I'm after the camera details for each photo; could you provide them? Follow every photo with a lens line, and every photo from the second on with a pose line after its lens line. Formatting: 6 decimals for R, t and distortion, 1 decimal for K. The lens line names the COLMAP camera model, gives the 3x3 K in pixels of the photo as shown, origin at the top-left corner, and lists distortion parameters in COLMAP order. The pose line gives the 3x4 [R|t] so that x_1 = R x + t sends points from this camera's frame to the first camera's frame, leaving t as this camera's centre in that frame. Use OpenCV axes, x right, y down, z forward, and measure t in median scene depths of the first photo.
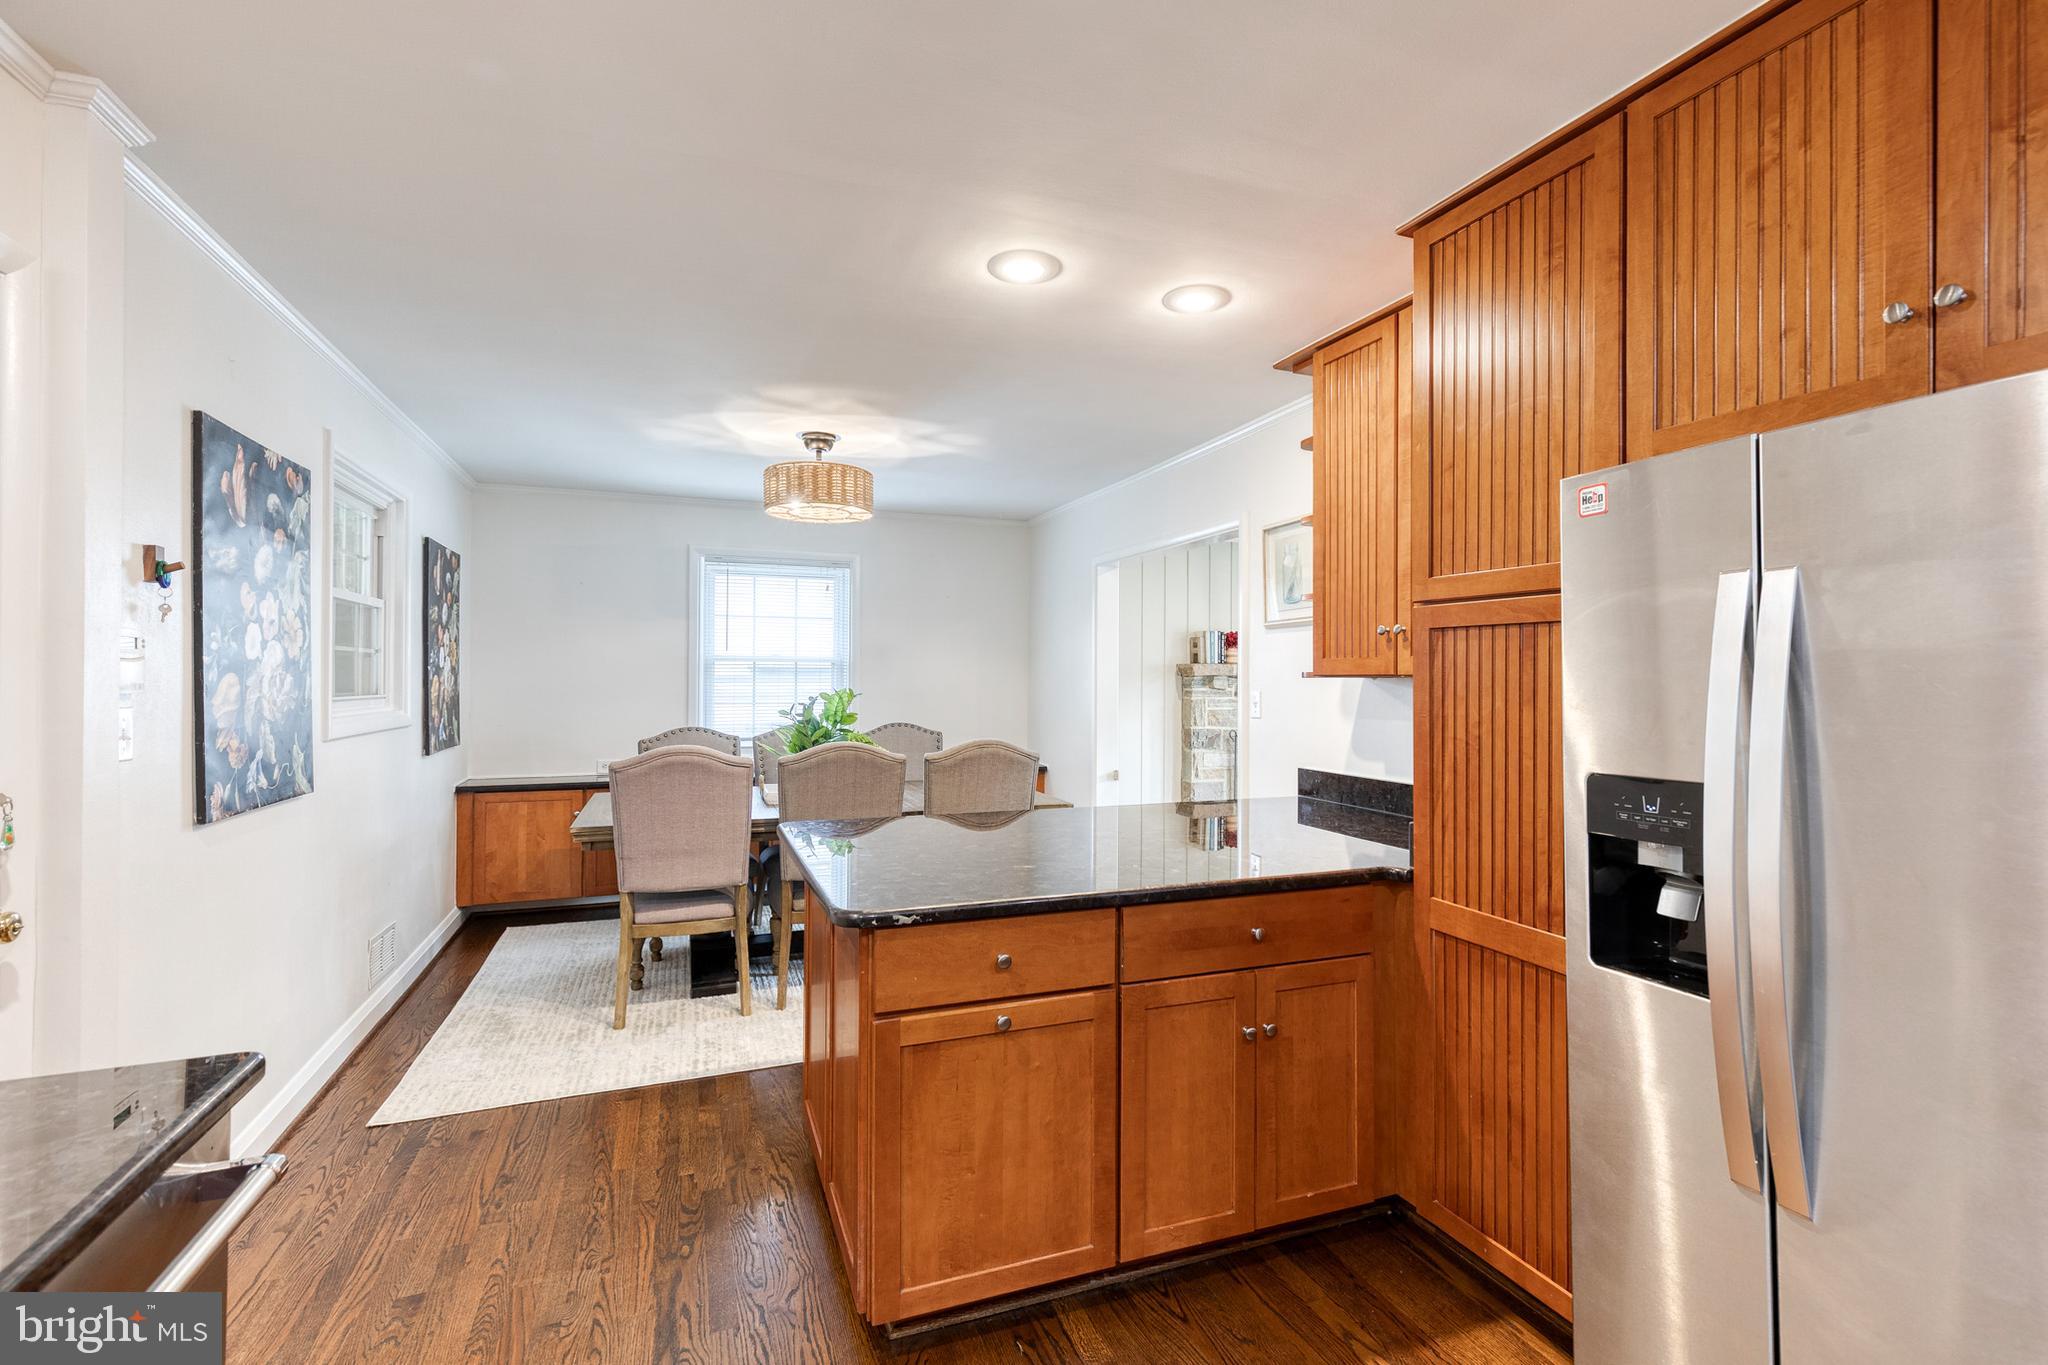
lens RADIAL K [[922.8, 0, 1028.6], [0, 922.8, 663.4], [0, 0, 1]] dist [0.004850, -0.000467]
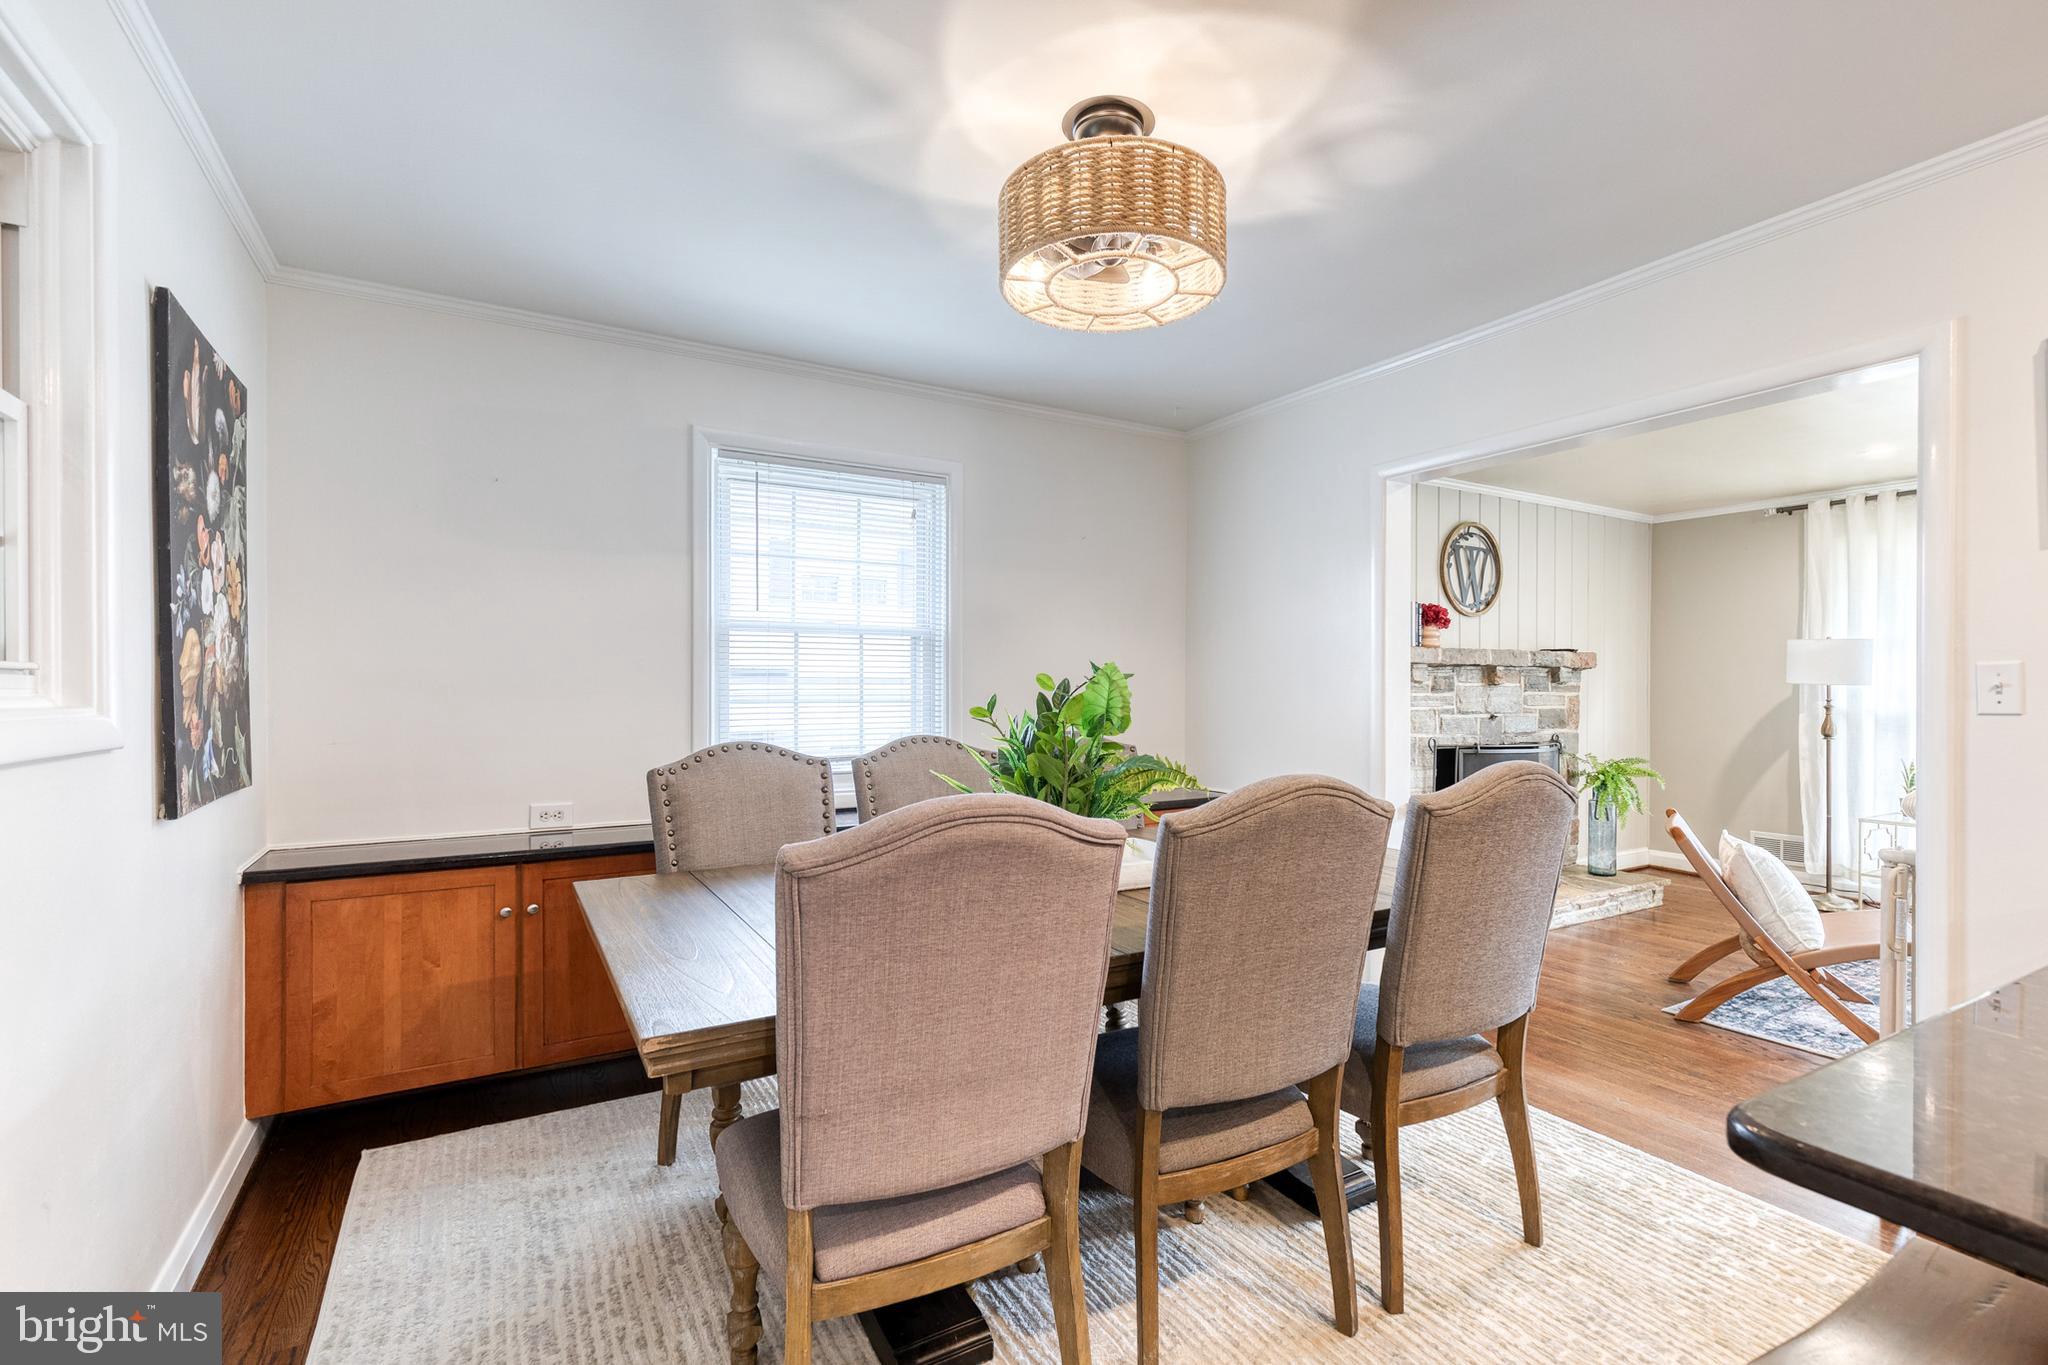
lens RADIAL K [[922.8, 0, 1032.7], [0, 922.8, 688.5], [0, 0, 1]] dist [0.004850, -0.000467]
pose [[0.986181, -0.001840, 0.165660, -0.320782], [-0.000794, 0.999874, 0.015832, 0.032725], [-0.165669, -0.015745, 0.986056, 0.500576]]
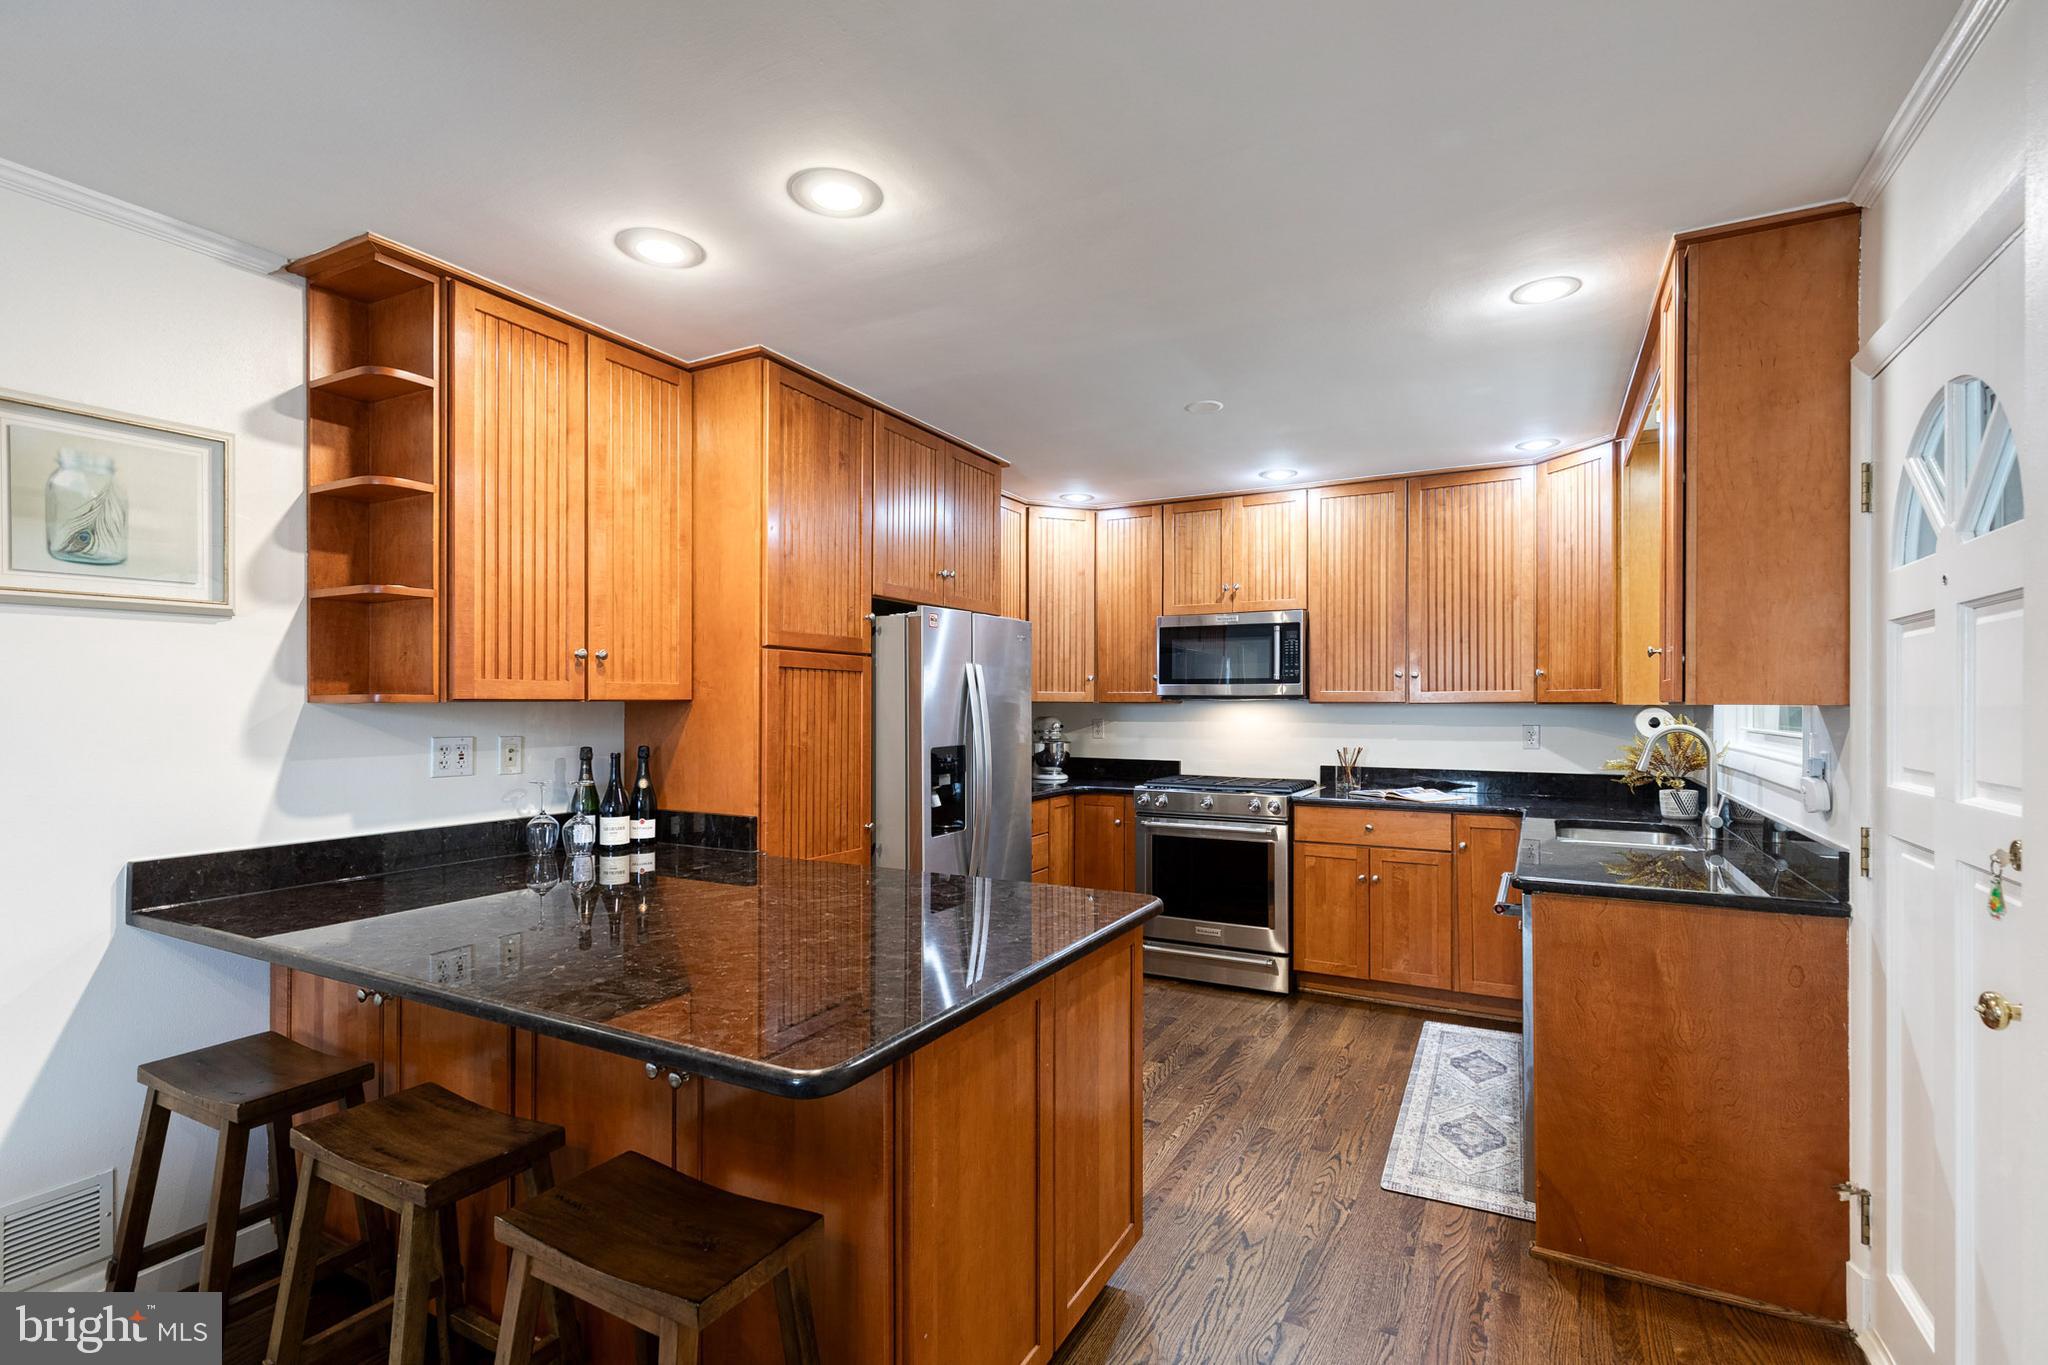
lens RADIAL K [[922.8, 0, 1047.9], [0, 922.8, 701.4], [0, 0, 1]] dist [0.004850, -0.000467]
pose [[-0.659379, -0.004048, 0.751800, -0.403479], [-0.016671, 0.999818, -0.009239, 0.009152], [-0.751626, -0.018625, -0.659326, 0.764080]]
